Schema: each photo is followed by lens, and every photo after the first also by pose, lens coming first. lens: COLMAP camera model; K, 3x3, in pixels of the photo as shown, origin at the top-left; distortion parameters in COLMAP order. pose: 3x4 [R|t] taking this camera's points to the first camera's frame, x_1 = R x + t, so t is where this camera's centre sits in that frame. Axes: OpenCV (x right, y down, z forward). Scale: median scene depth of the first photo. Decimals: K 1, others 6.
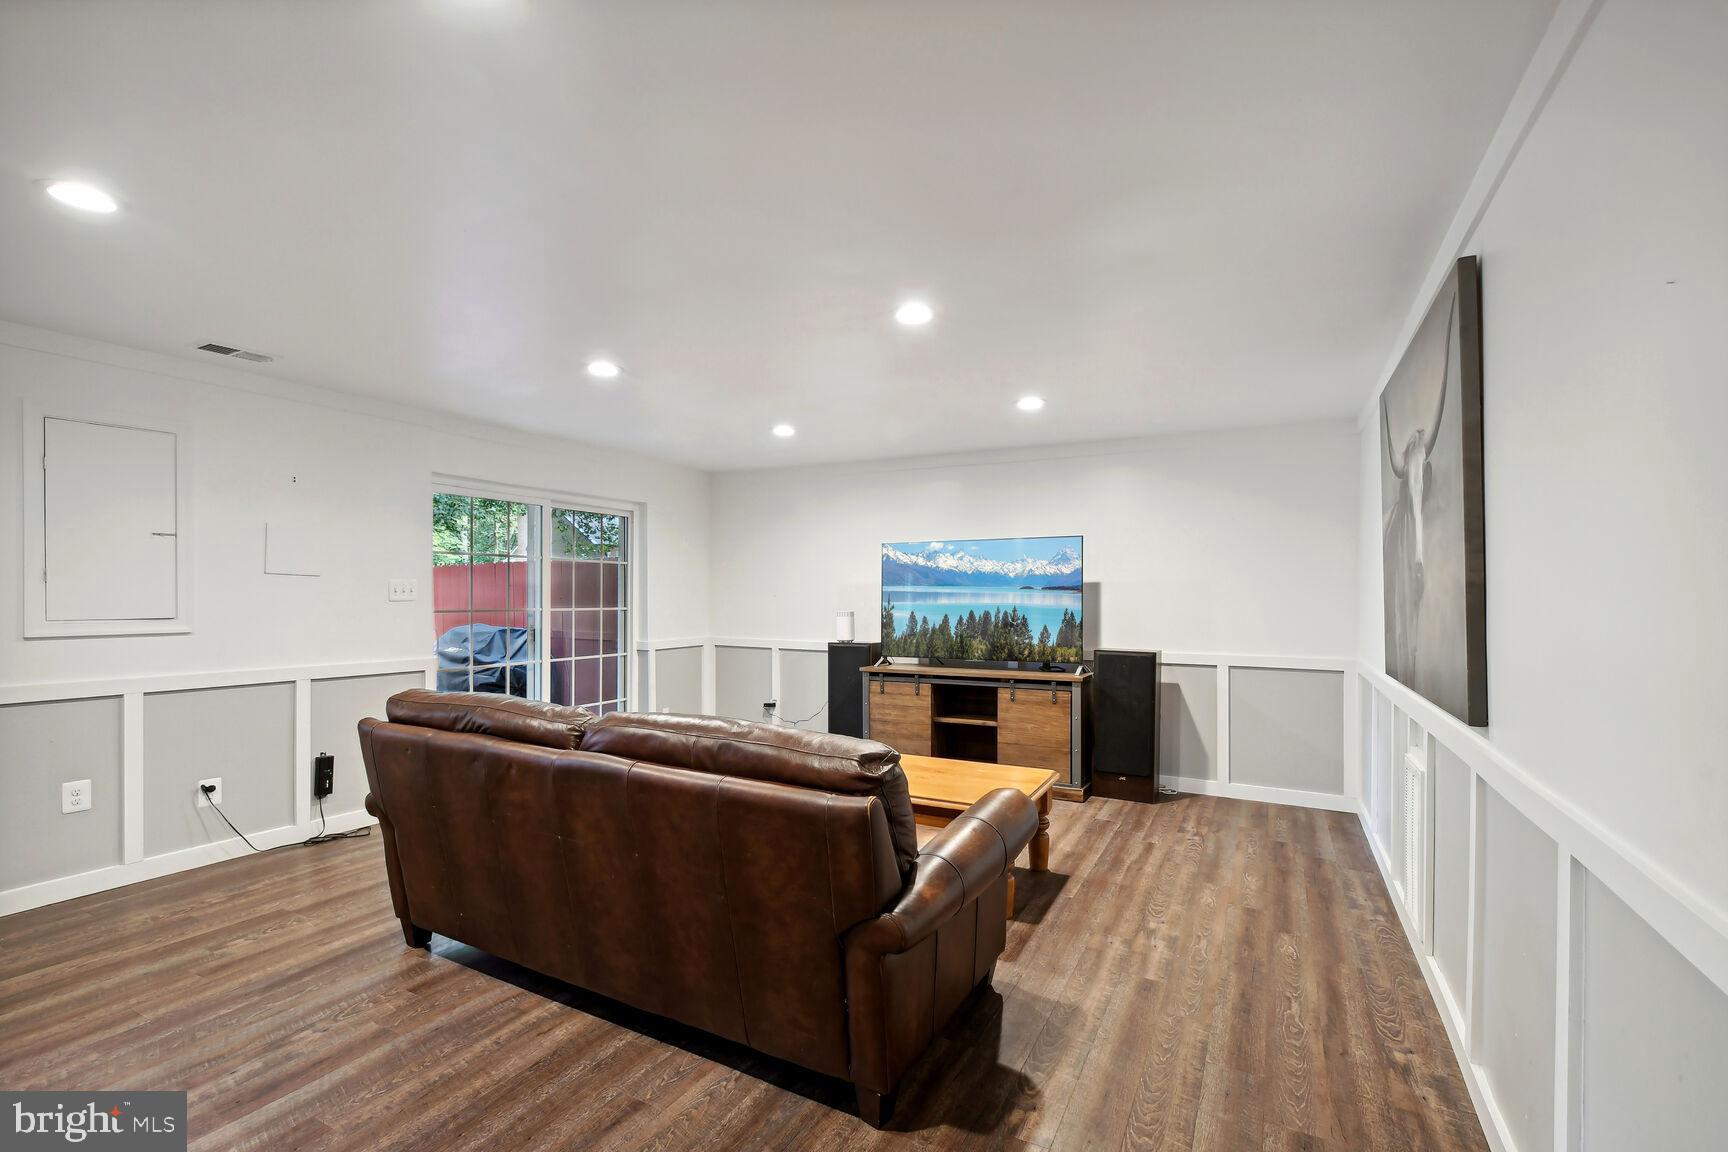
lens RADIAL K [[771.6, 0, 852.2], [0, 771.6, 609.7], [0, 0, 1]] dist [0.009596, -0.005911]
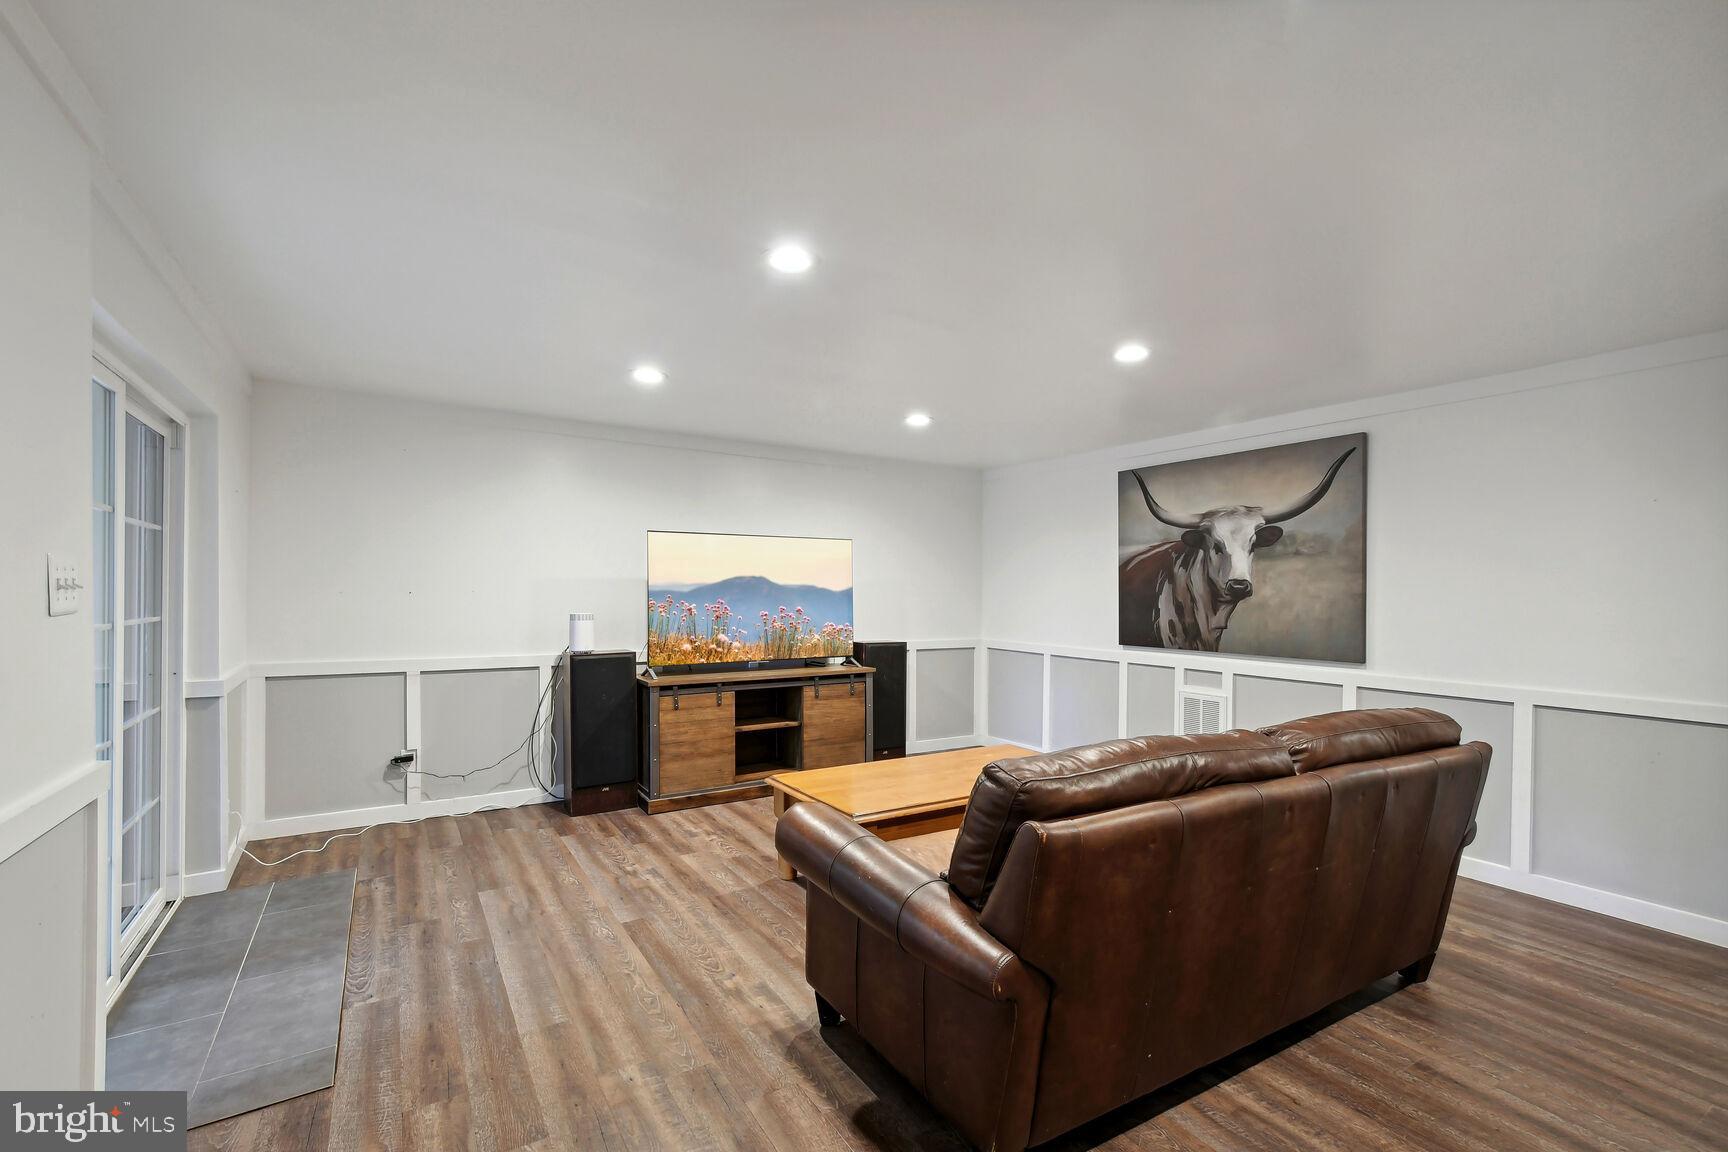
lens RADIAL K [[771.6, 0, 876.6], [0, 771.6, 603.0], [0, 0, 1]] dist [0.009596, -0.005911]
pose [[0.480758, -0.009559, 0.876801, -0.601223], [0.004840, 0.999954, 0.008248, -0.012303], [-0.876840, 0.000278, 0.480782, 0.426397]]
